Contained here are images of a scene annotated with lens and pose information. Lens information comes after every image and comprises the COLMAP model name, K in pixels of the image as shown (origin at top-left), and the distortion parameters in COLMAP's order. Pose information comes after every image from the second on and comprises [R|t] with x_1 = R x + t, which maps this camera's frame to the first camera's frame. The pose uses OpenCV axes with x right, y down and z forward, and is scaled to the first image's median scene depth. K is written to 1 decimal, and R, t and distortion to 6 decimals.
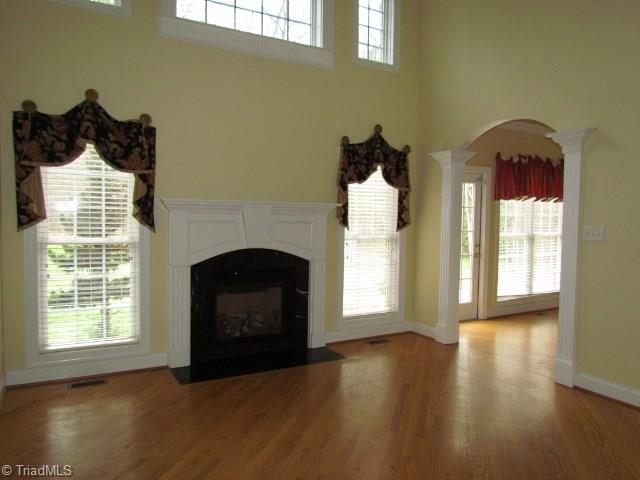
lens RADIAL K [[464.3, 0, 319.9], [0, 464.3, 240.7], [0, 0, 1]] dist [-0.008968, -0.004523]
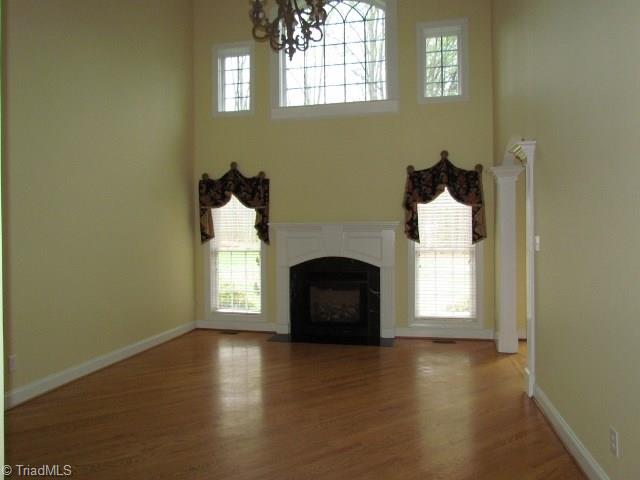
lens RADIAL K [[464.3, 0, 319.5], [0, 464.3, 240.0], [0, 0, 1]] dist [-0.008968, -0.004523]
pose [[0.745590, -0.009992, -0.666330, 0.692189], [-0.014209, 0.999422, -0.030886, 0.009431], [0.666253, 0.032496, 0.745017, -0.051187]]
